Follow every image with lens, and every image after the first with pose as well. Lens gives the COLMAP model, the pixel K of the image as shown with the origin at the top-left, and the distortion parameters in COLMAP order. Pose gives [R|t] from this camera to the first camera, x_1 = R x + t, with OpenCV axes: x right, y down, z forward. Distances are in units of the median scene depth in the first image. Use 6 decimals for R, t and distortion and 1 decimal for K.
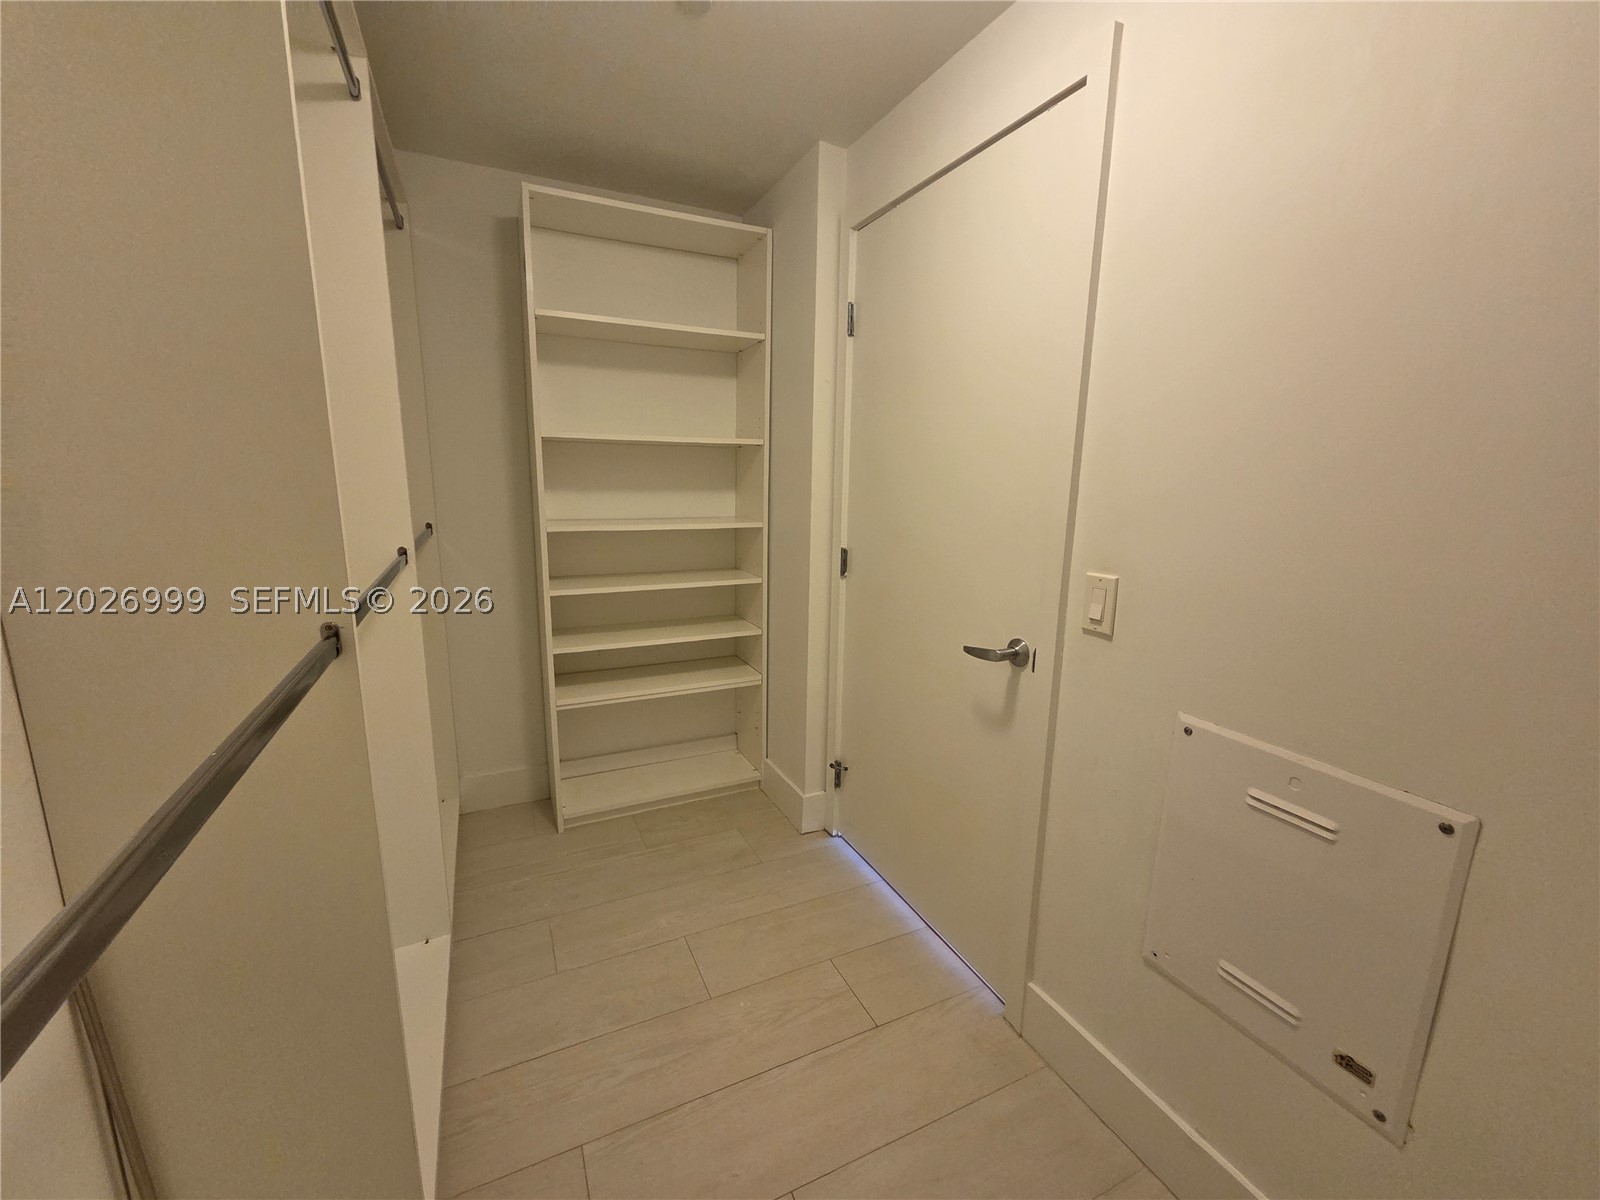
lens RADIAL K [[655.1, 0, 800.0], [0, 655.1, 600.0], [0, 0, 1]] dist [-0.000716, -0.000126]
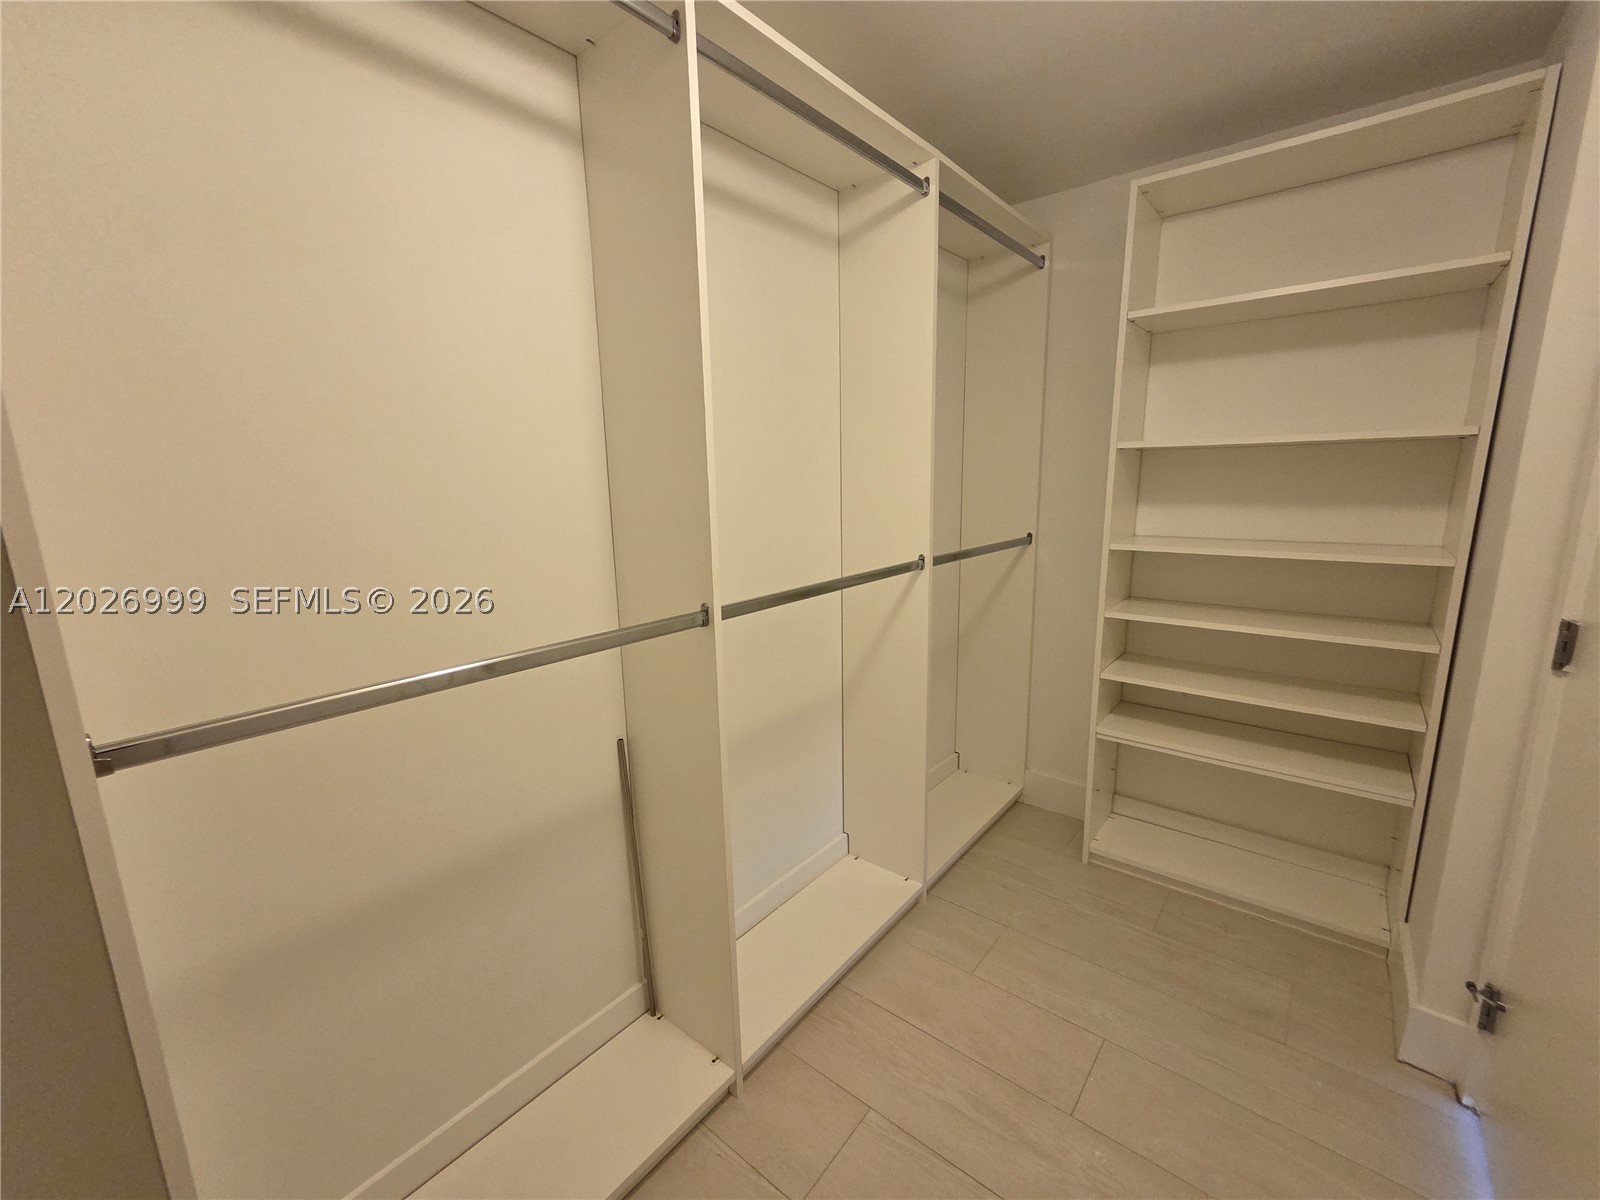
lens RADIAL K [[655.1, 0, 800.0], [0, 655.1, 600.0], [0, 0, 1]] dist [-0.000716, -0.000126]
pose [[0.426247, 0.145701, -0.892796, 0.258603], [-0.145868, 0.985099, 0.091123, -0.049646], [0.892769, 0.091389, 0.441148, 0.179811]]
